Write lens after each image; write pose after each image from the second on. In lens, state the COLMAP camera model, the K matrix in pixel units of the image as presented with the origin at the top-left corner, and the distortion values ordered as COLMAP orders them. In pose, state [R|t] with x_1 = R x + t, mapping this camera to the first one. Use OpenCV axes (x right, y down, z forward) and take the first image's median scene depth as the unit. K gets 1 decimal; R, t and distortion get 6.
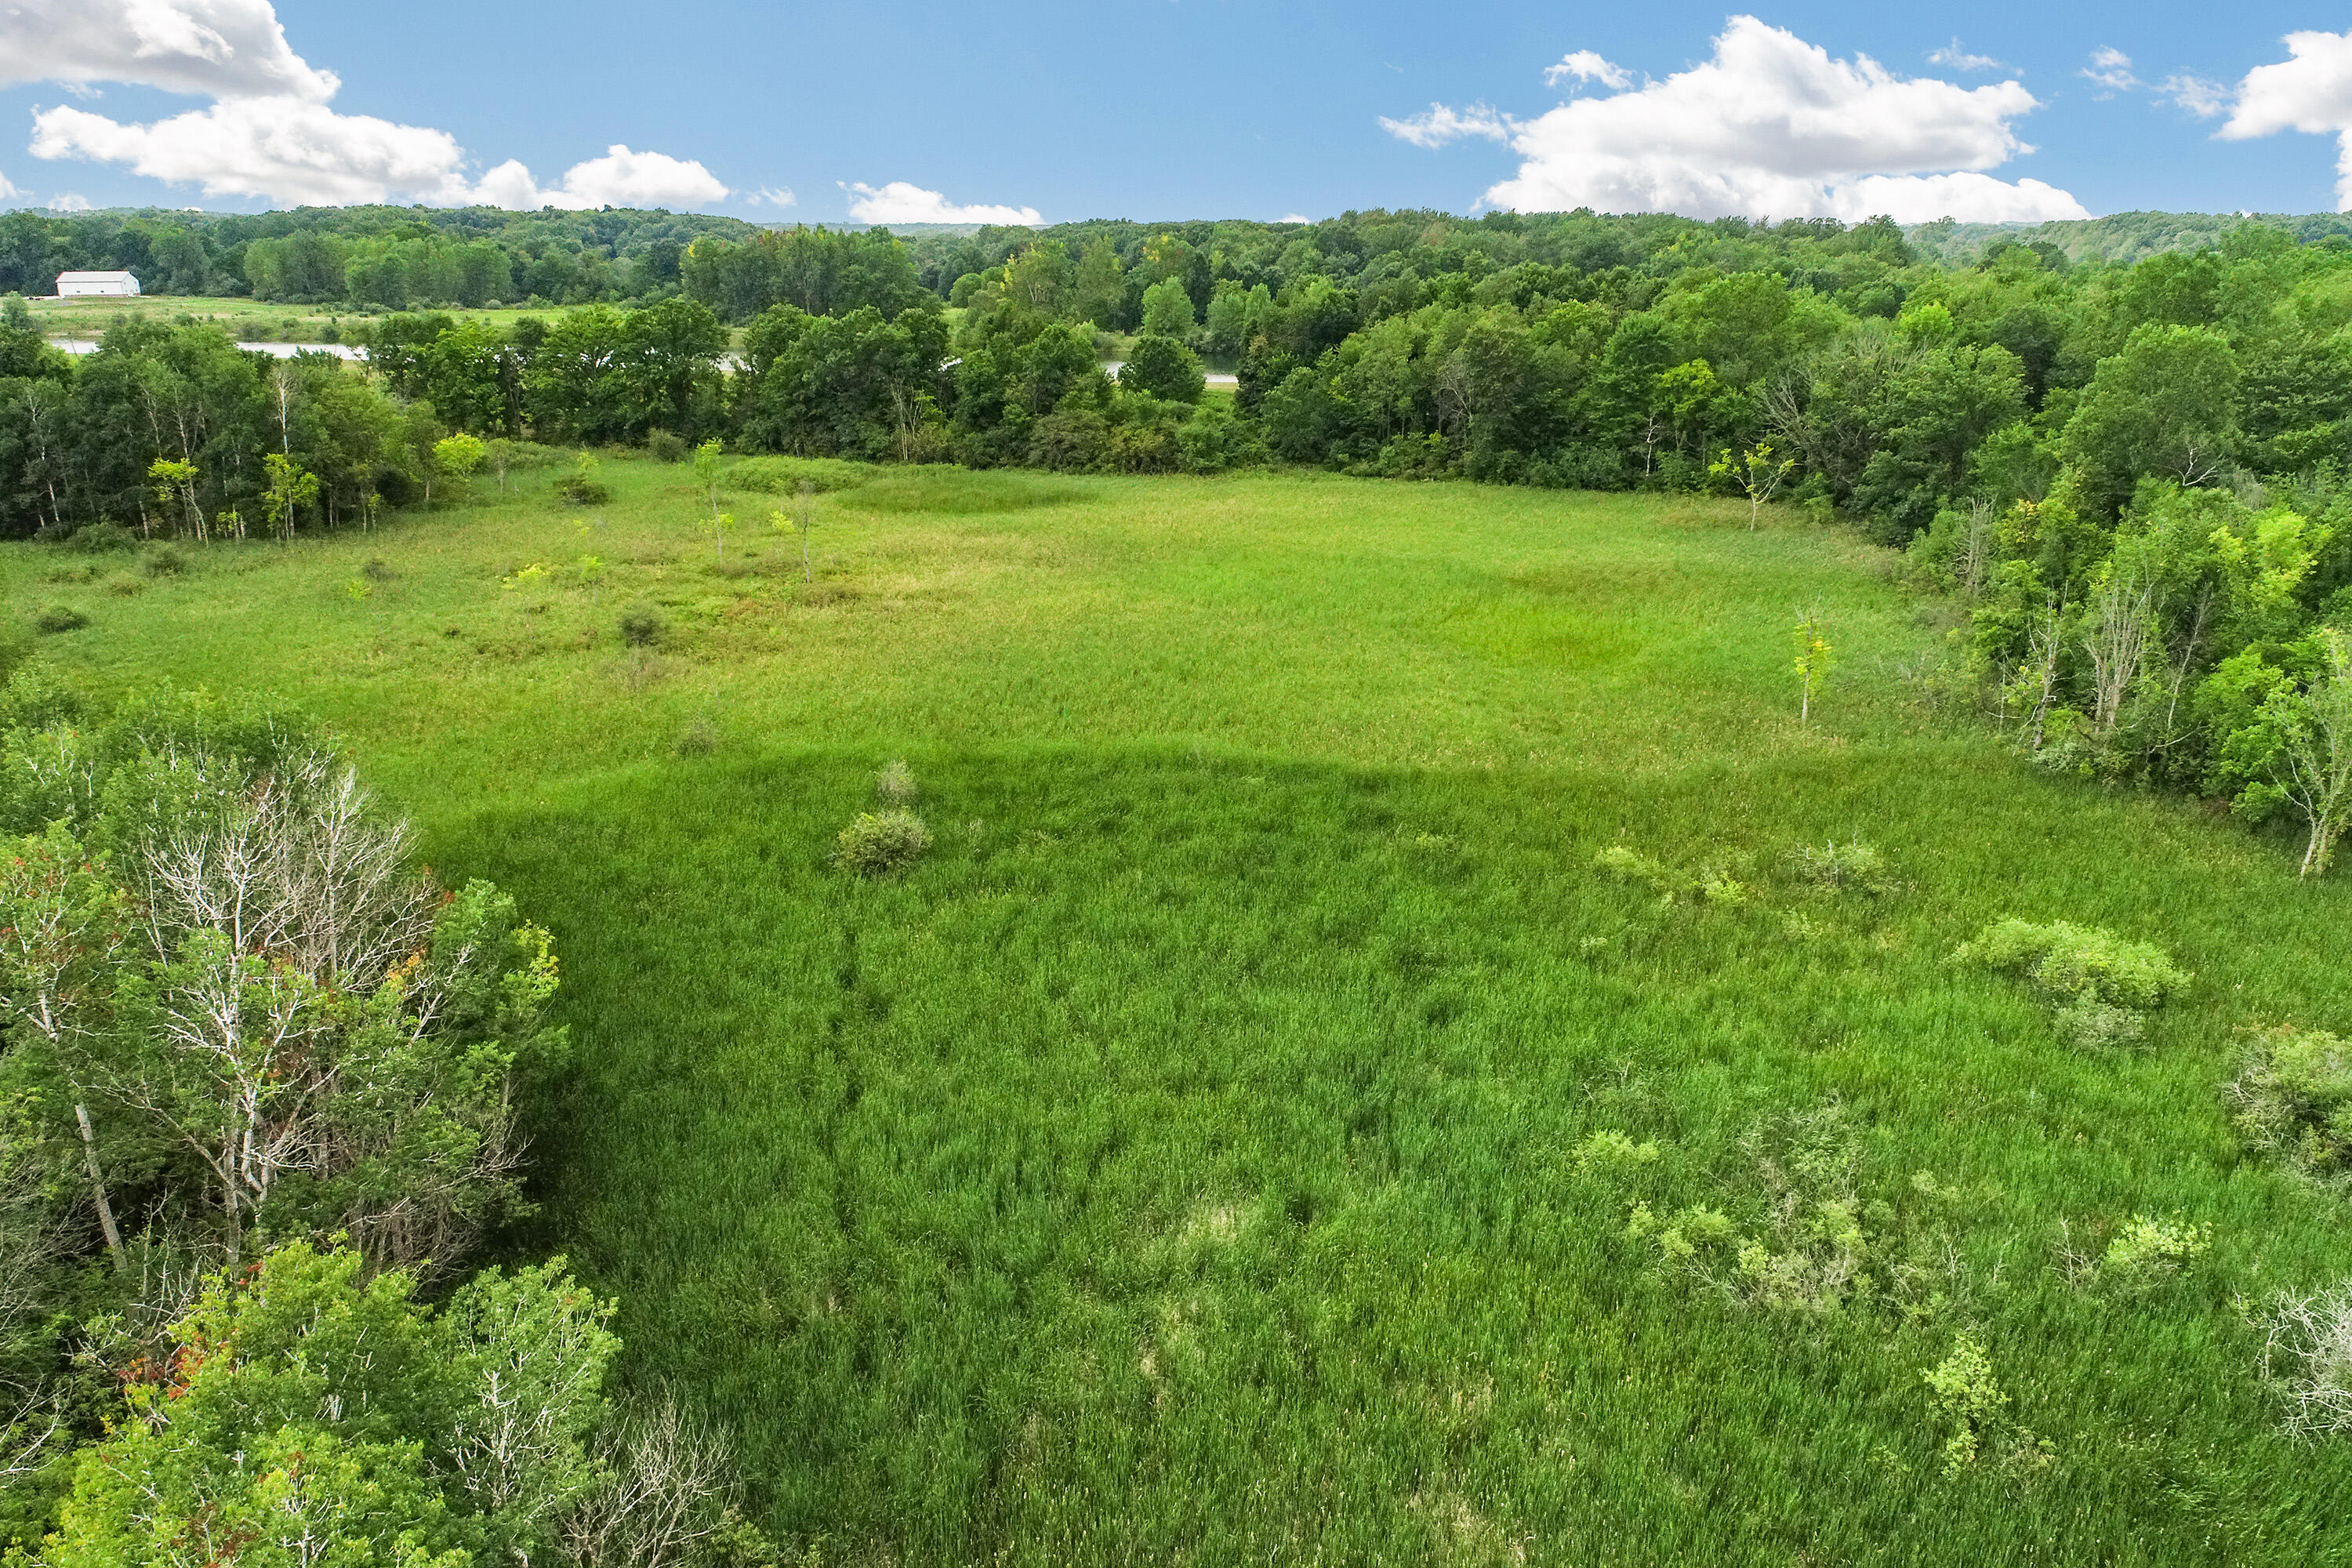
lens RADIAL K [[1640.0, 0, 1174.4], [0, 1640.0, 784.3], [0, 0, 1]] dist [-0.003796, -0.000292]
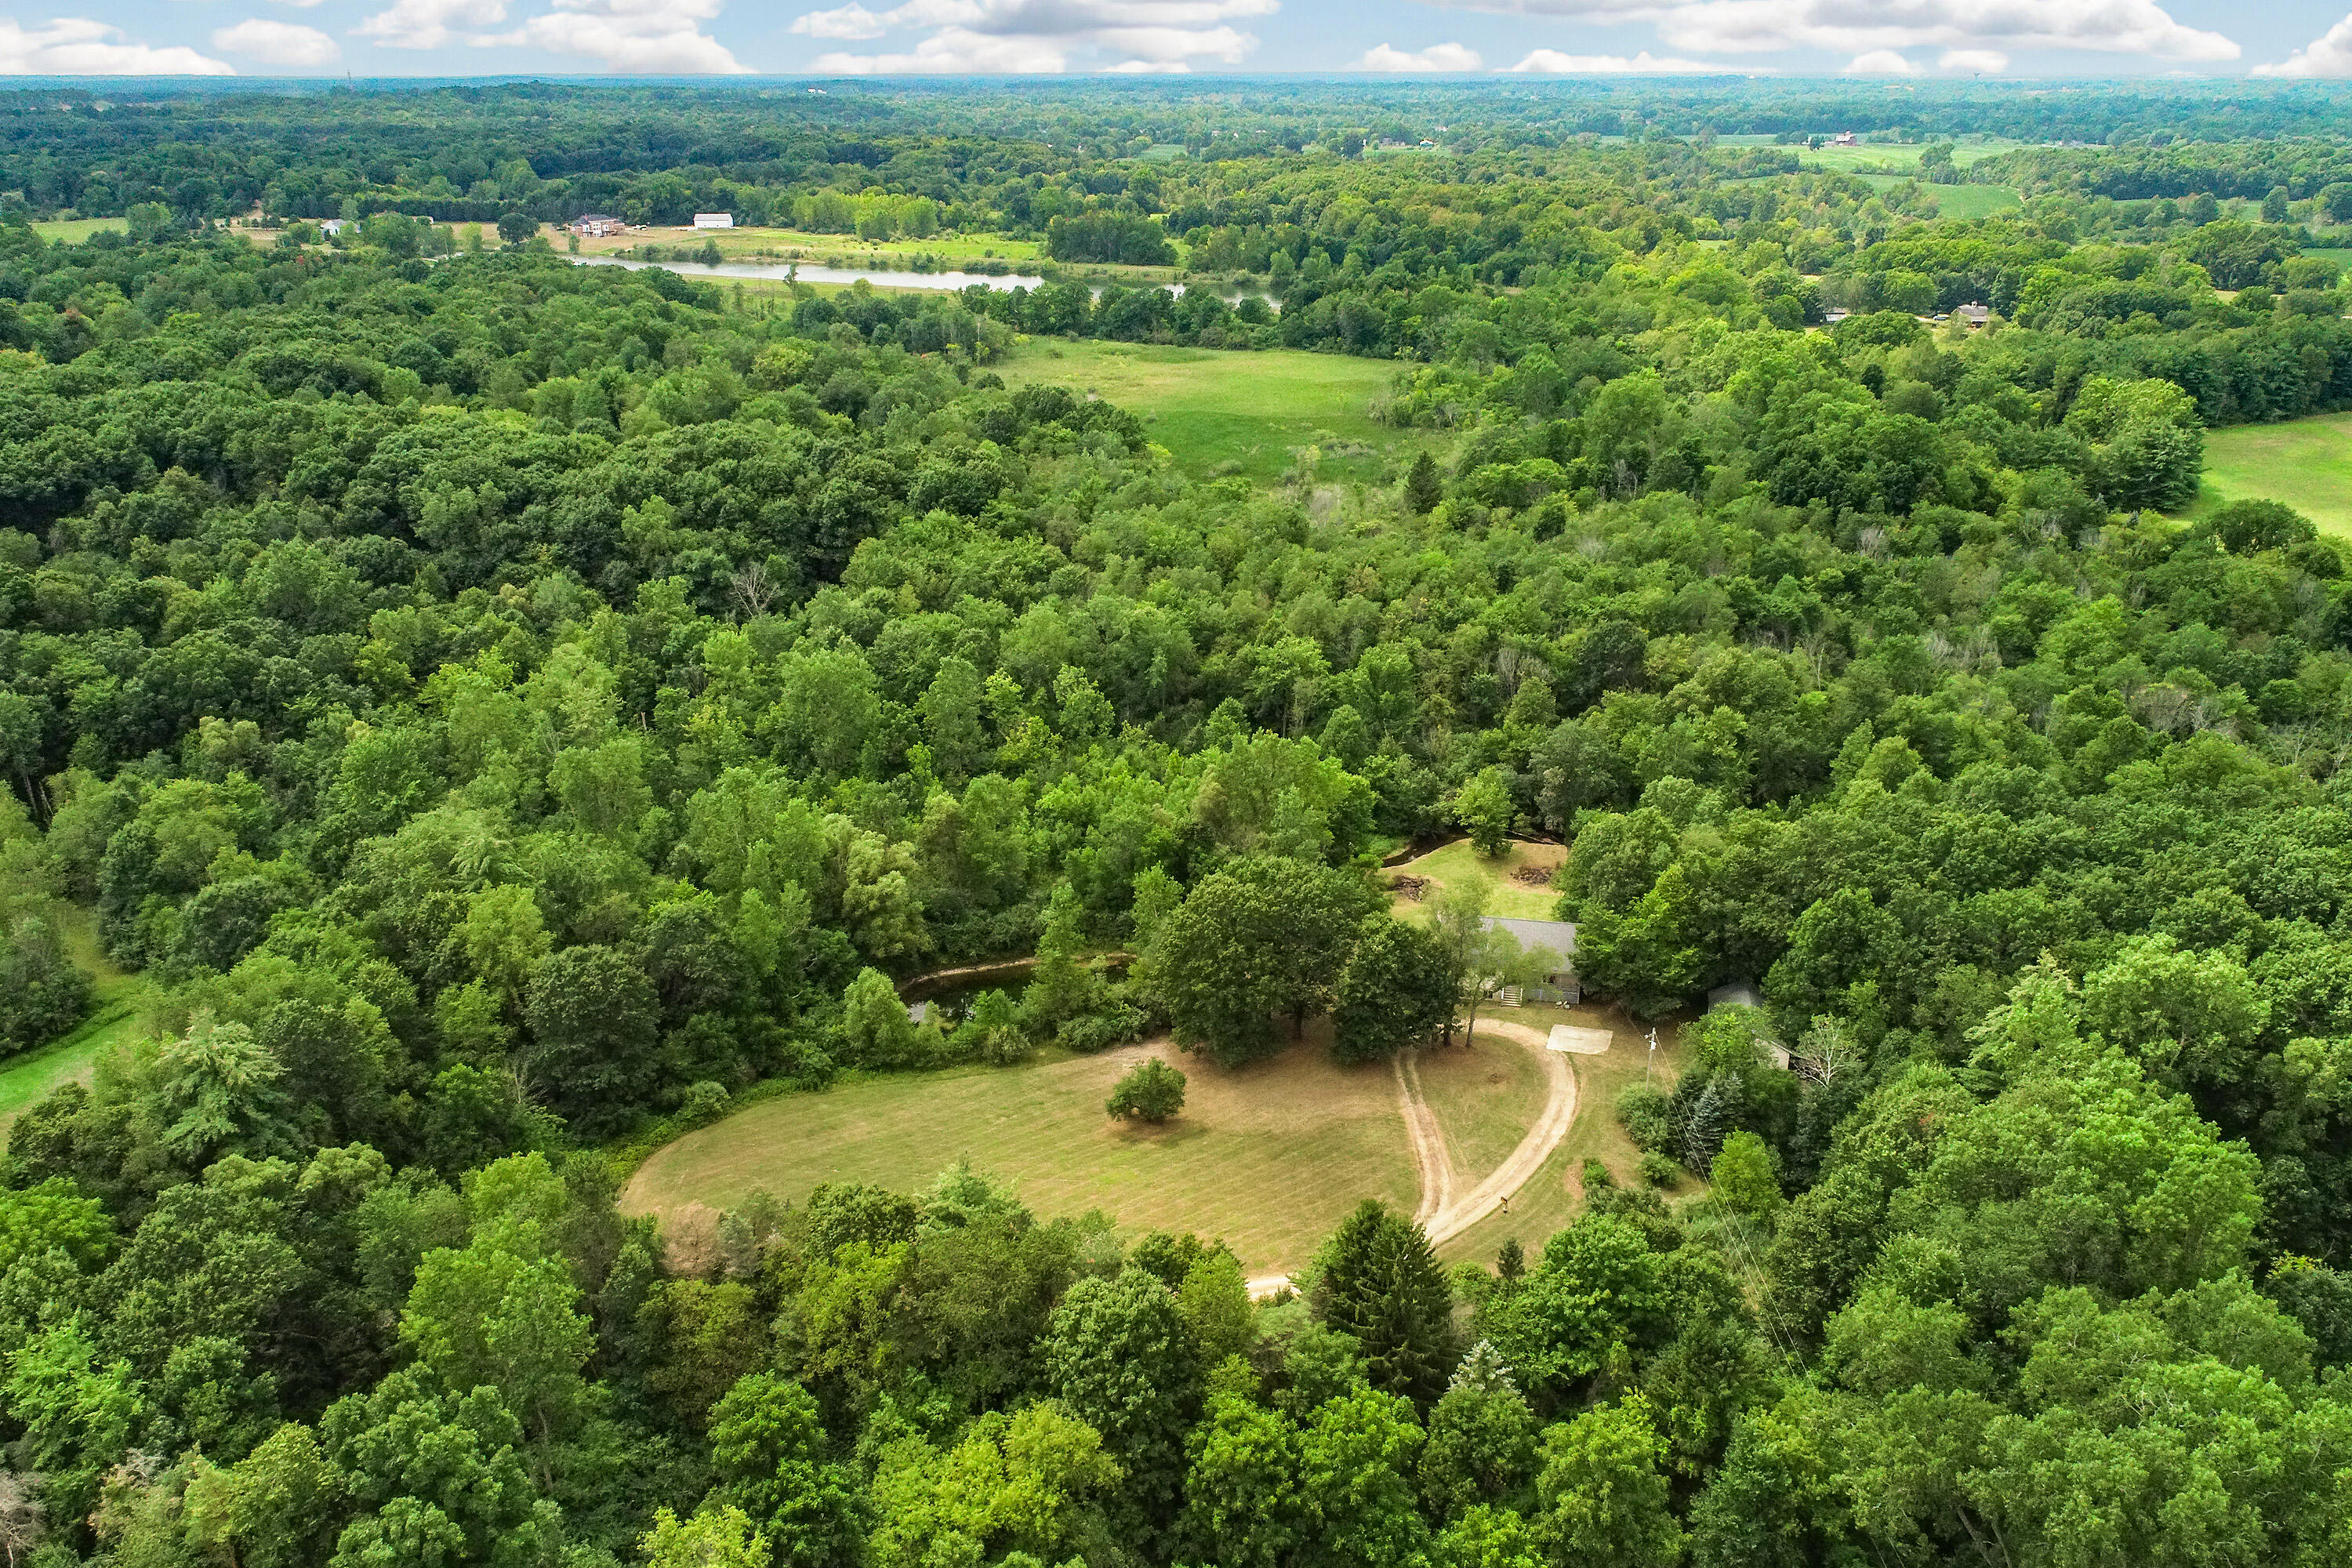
lens RADIAL K [[1640.0, 0, 1176.1], [0, 1640.0, 781.5], [0, 0, 1]] dist [-0.003796, -0.000292]
pose [[0.988997, 0.053959, -0.137746, 0.304790], [-0.041525, 0.994930, 0.091594, 0.298211], [0.141990, -0.084866, 0.986223, -1.873306]]
